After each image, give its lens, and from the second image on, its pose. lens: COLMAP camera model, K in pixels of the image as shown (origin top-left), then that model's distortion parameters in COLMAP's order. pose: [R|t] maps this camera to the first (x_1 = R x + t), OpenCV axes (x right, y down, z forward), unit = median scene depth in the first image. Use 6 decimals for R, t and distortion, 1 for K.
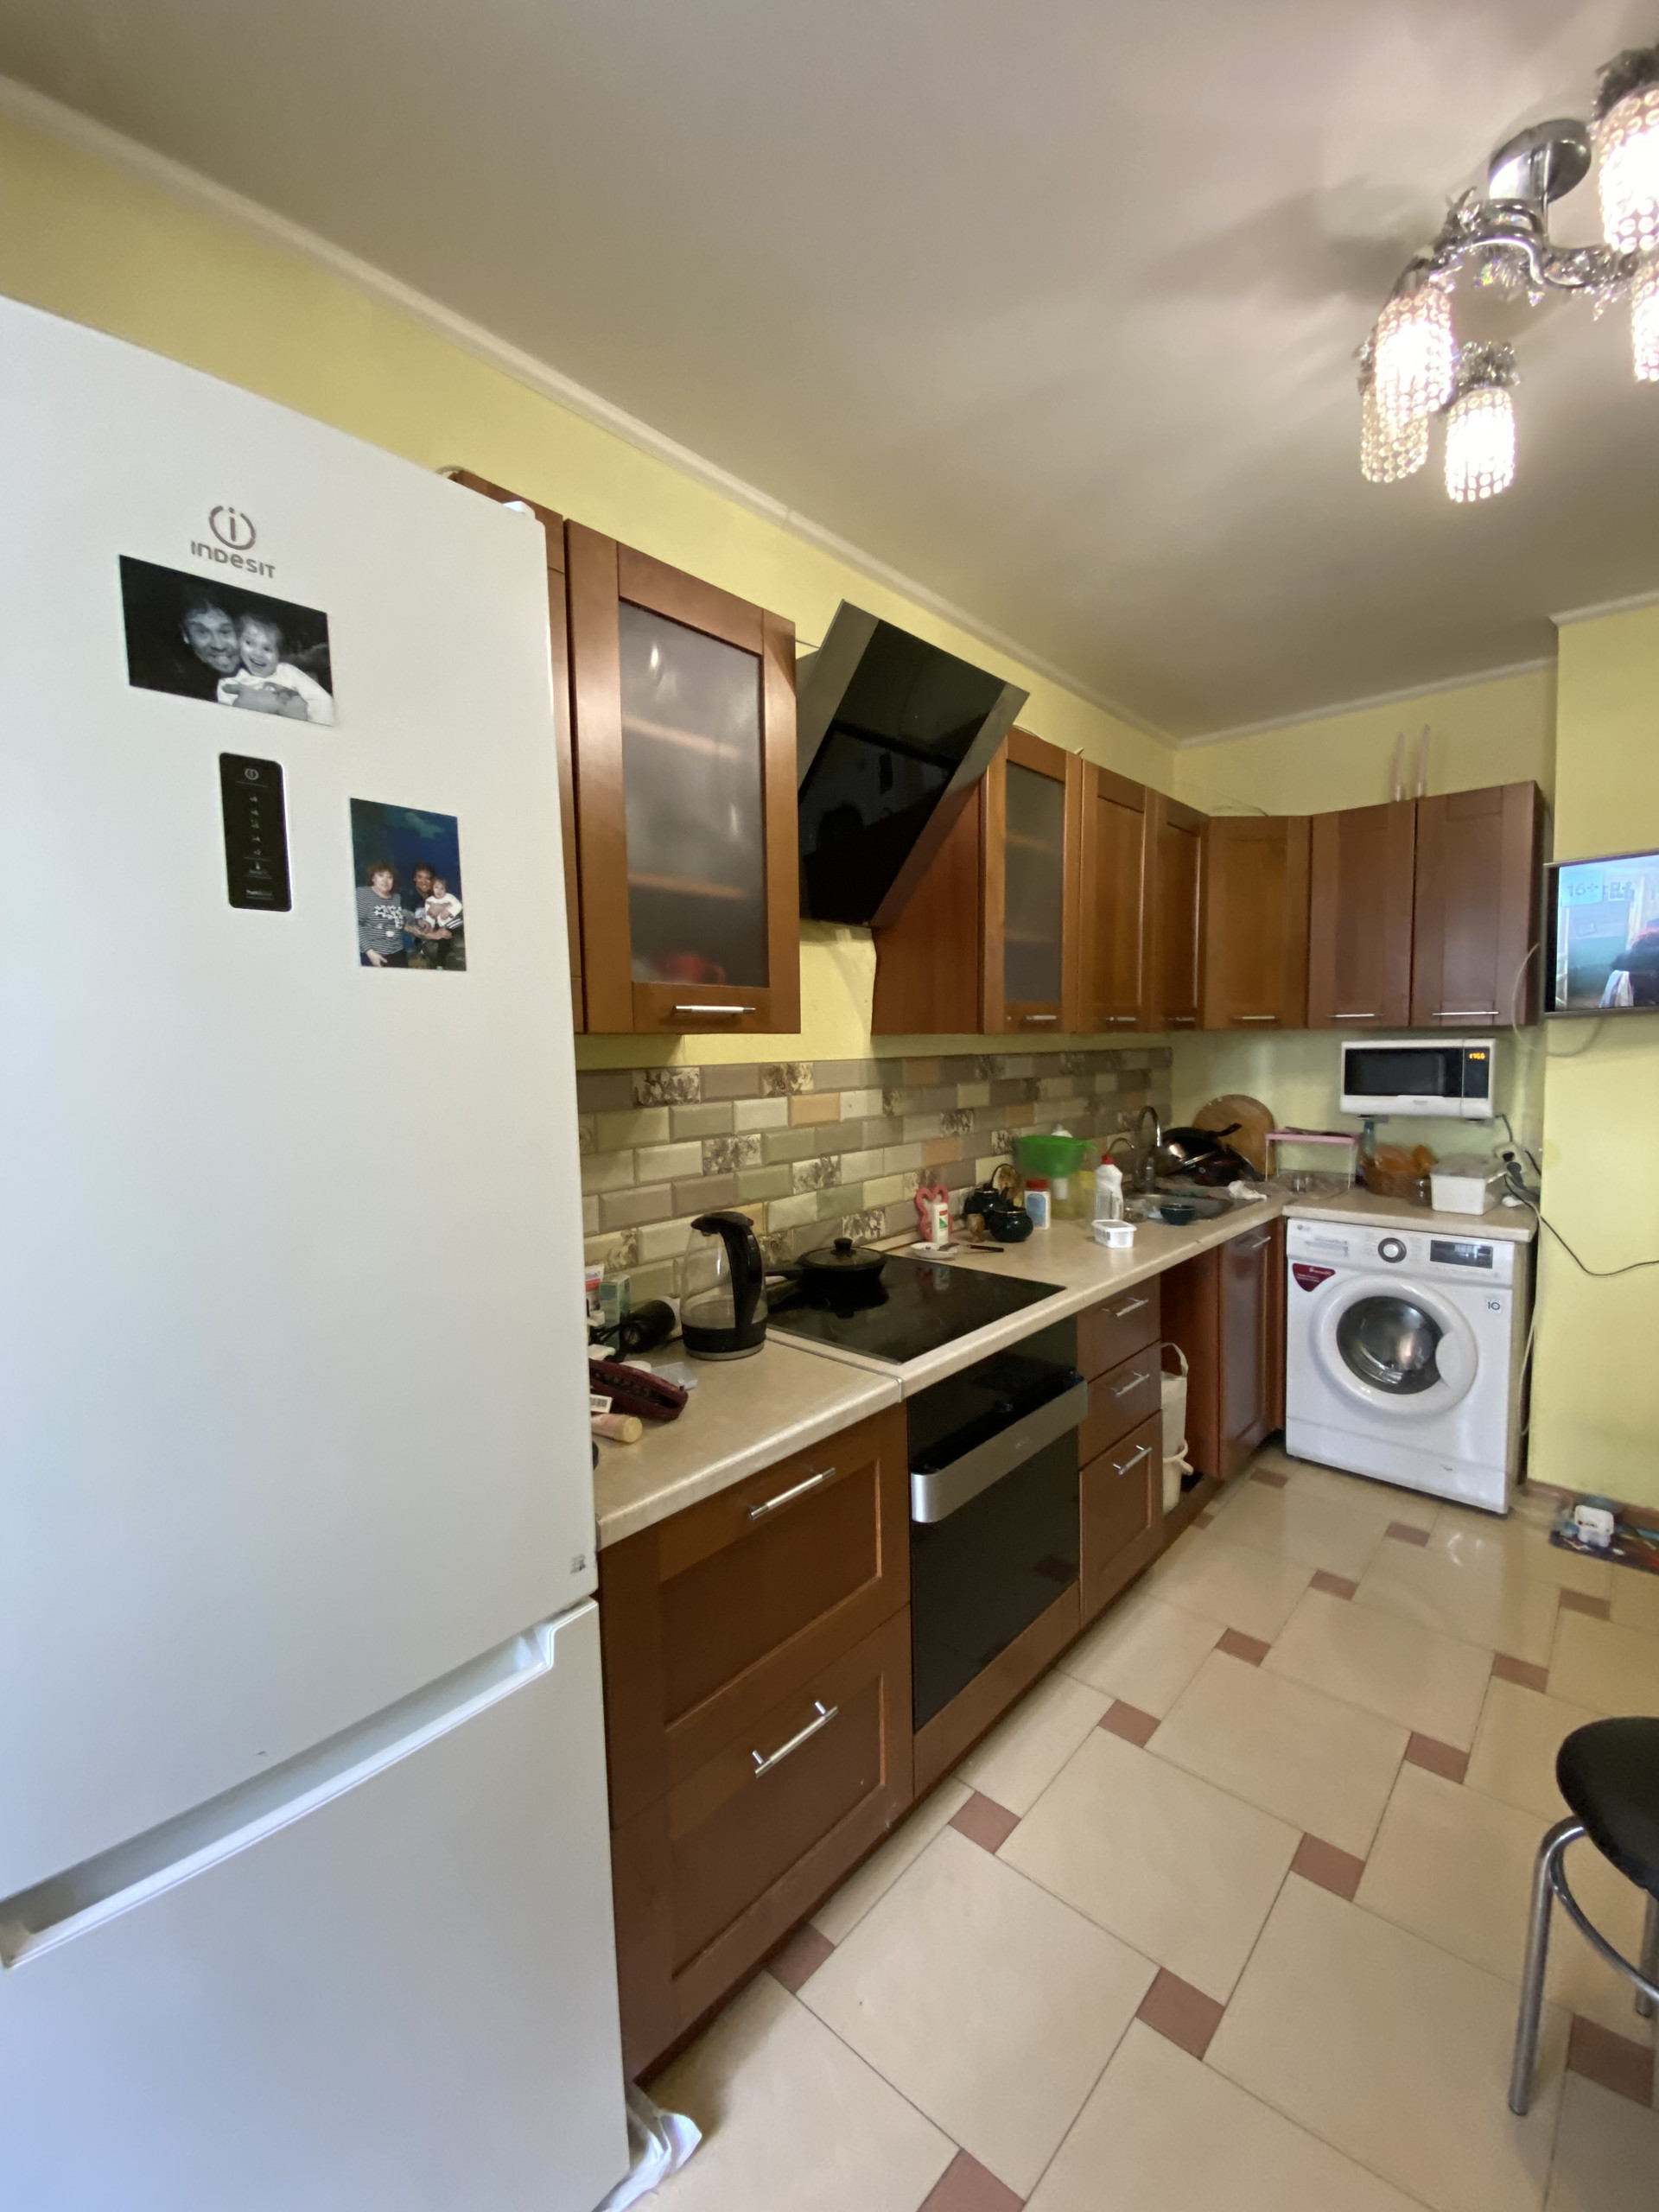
lens RADIAL K [[902.1, 0, 828.4], [0, 902.1, 1116.9], [0, 0, 1]] dist [0.045025, -0.000047]
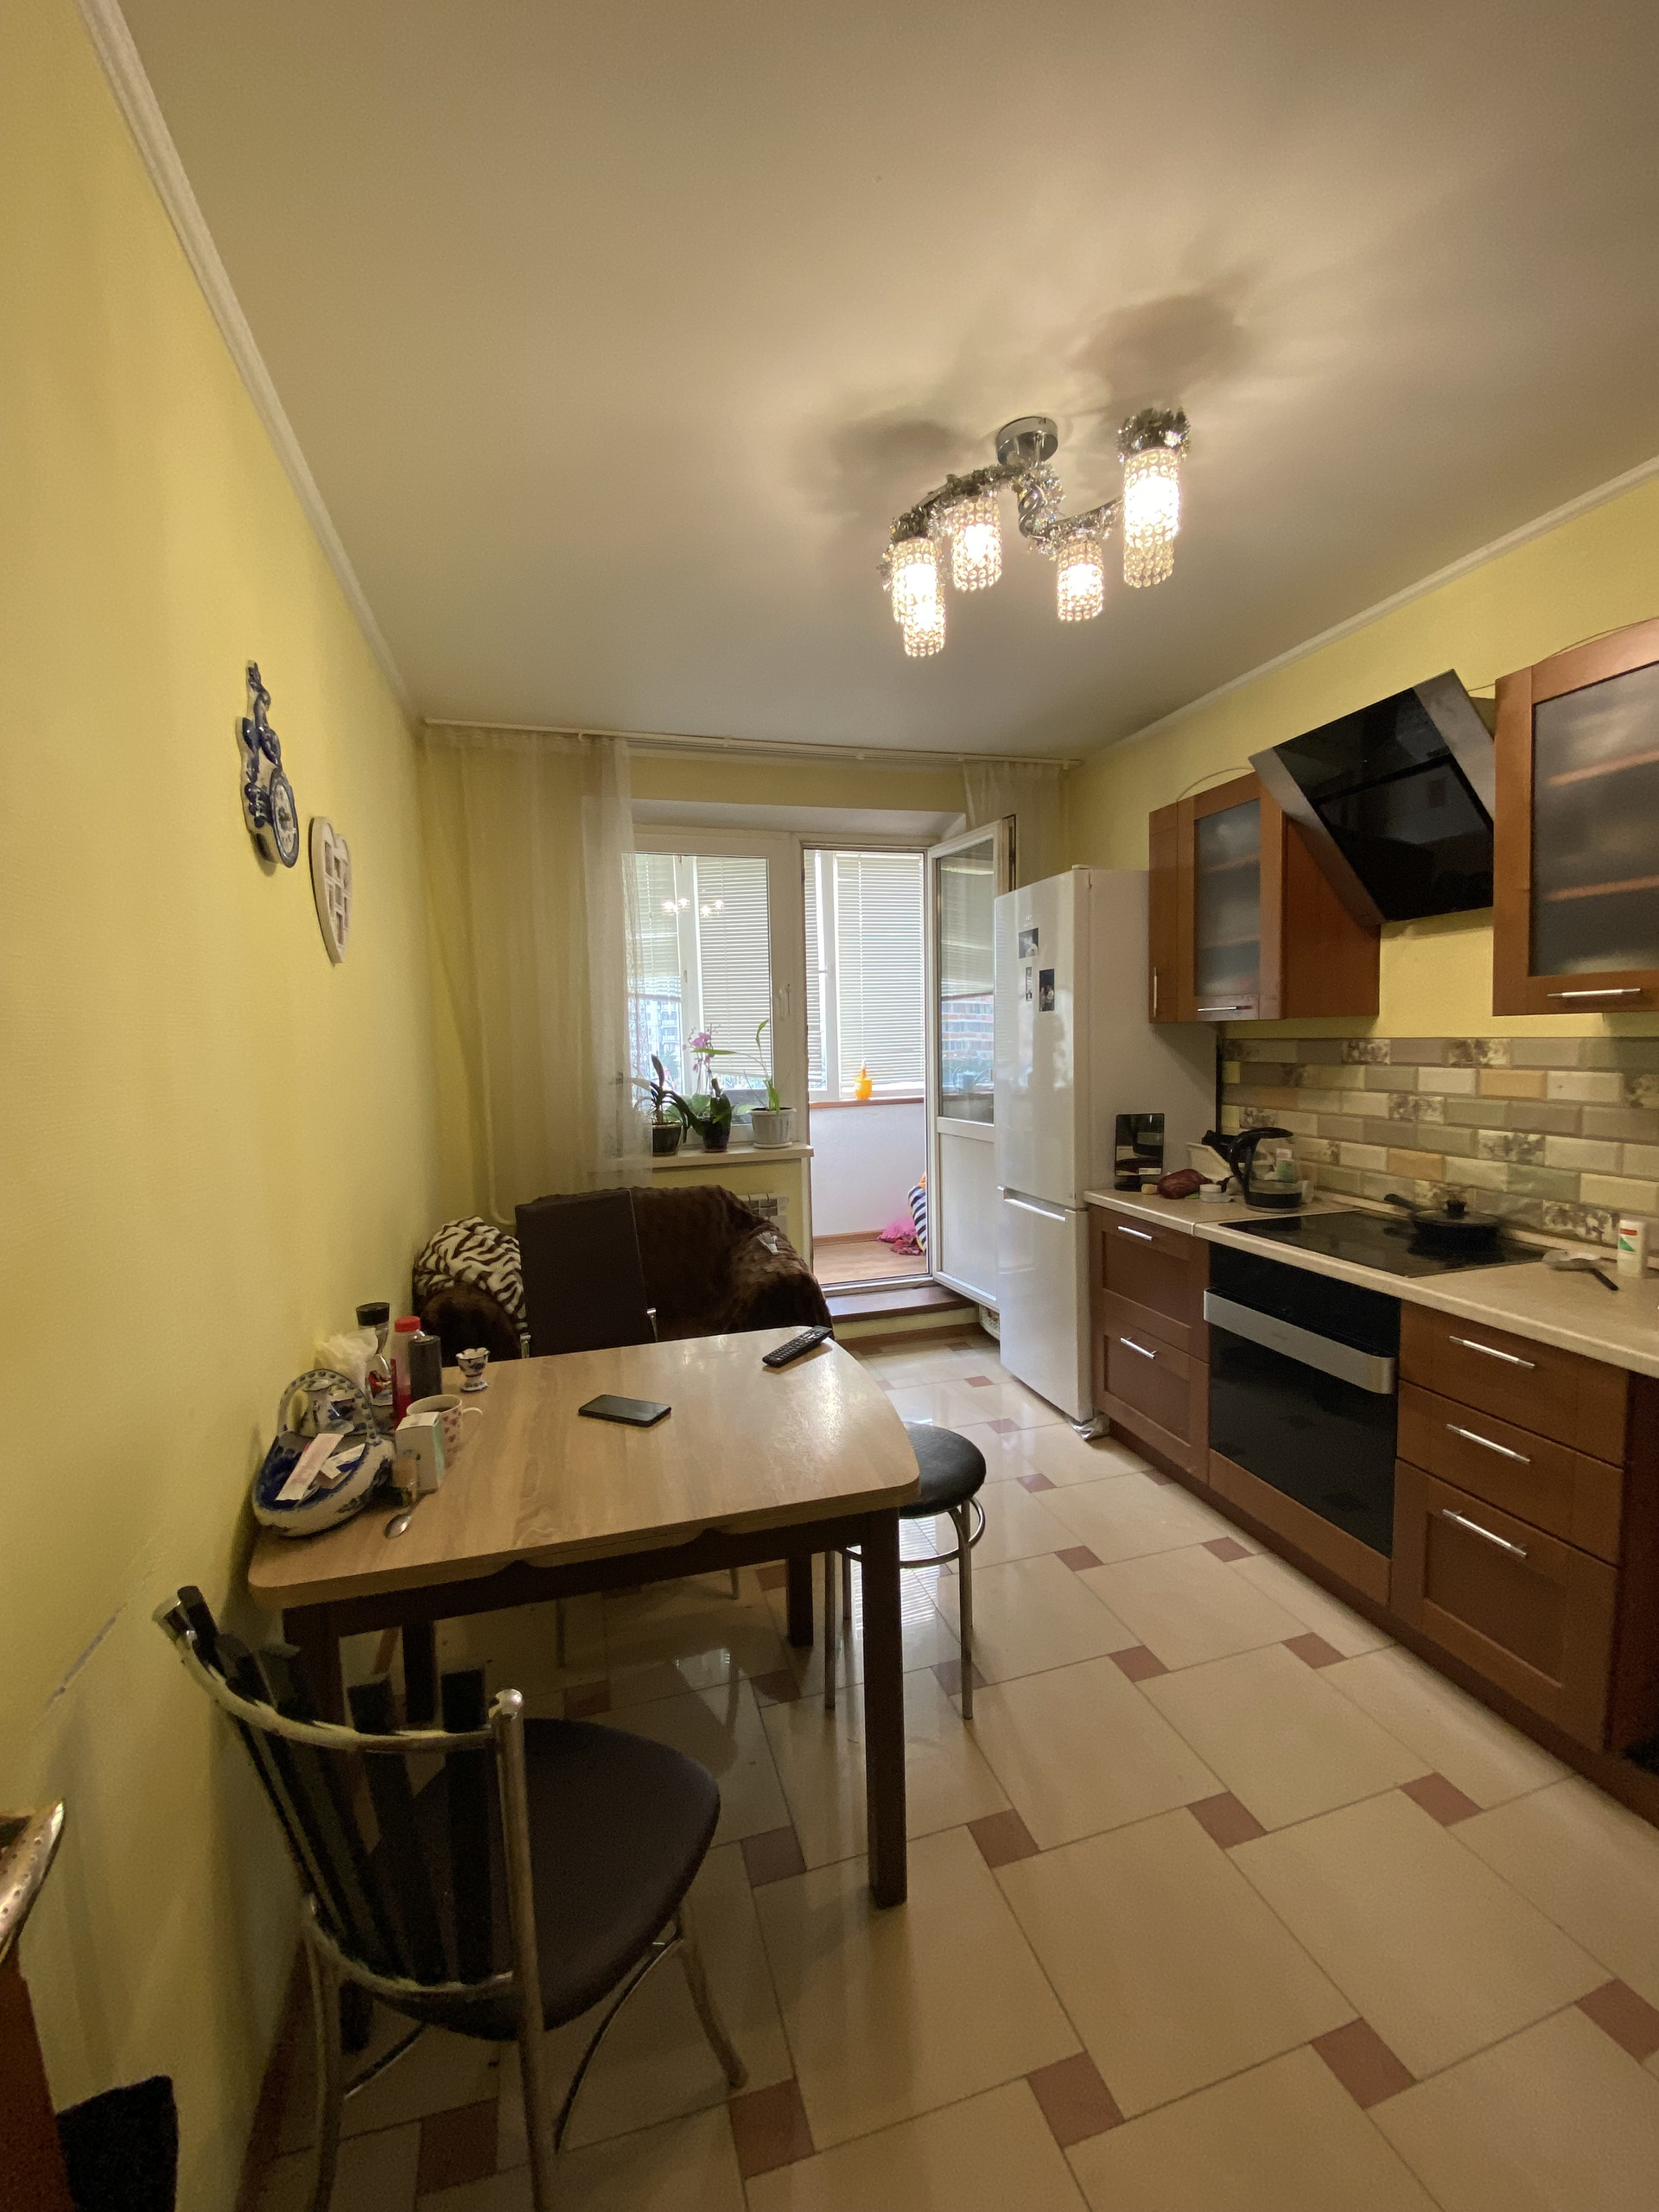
lens RADIAL K [[902.1, 0, 828.4], [0, 902.1, 1116.9], [0, 0, 1]] dist [0.045025, -0.000047]
pose [[-0.514614, 0.124115, -0.848391, 1.369810], [-0.021633, 0.987273, 0.157555, -0.128746], [0.857149, 0.099434, -0.505379, 0.918499]]
